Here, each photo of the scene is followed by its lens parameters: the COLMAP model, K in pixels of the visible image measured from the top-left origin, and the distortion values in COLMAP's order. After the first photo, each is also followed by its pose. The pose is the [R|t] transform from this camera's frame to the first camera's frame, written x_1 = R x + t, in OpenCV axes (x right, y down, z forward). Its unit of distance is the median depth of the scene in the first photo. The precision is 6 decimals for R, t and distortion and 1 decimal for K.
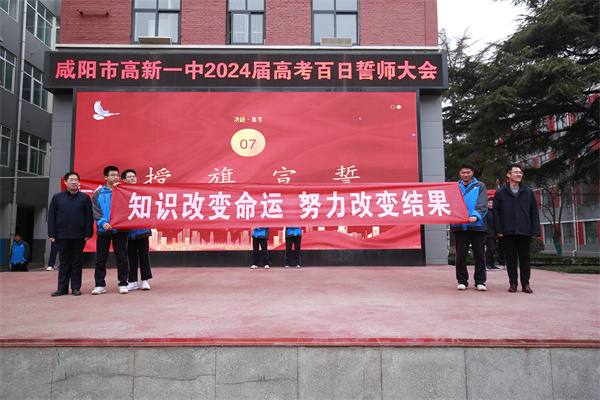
lens RADIAL K [[444.2, 0, 298.5], [0, 444.2, 198.5], [0, 0, 1]] dist [0.008809, 0.006978]
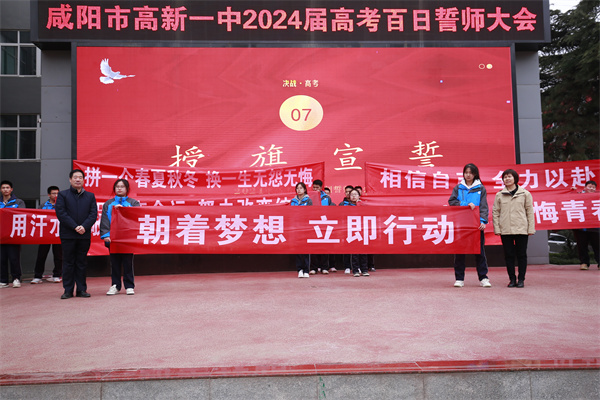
lens RADIAL K [[556.3, 0, 300.3], [0, 556.3, 200.7], [0, 0, 1]] dist [0.036030, 0.009797]
pose [[0.998739, -0.012945, 0.048501, -0.161817], [0.011631, 0.999560, 0.027277, 0.002138], [-0.048832, -0.026679, 0.998451, 0.014841]]
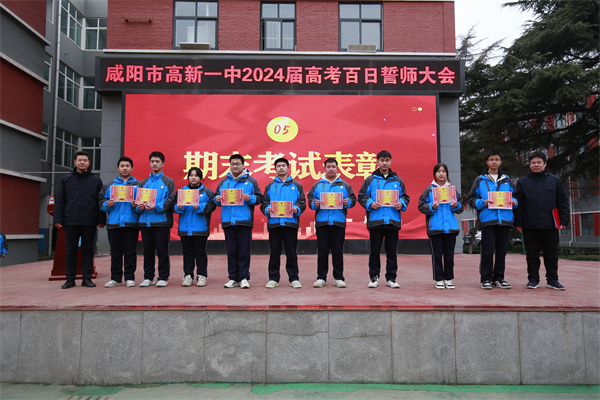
lens RADIAL K [[434.7, 0, 301.1], [0, 434.7, 200.2], [0, 0, 1]] dist [0.007410, 0.003975]
pose [[0.999981, 0.003572, 0.005080, -0.070996], [-0.003689, 0.999720, 0.023386, -0.006331], [-0.004995, -0.023404, 0.999714, -0.072313]]
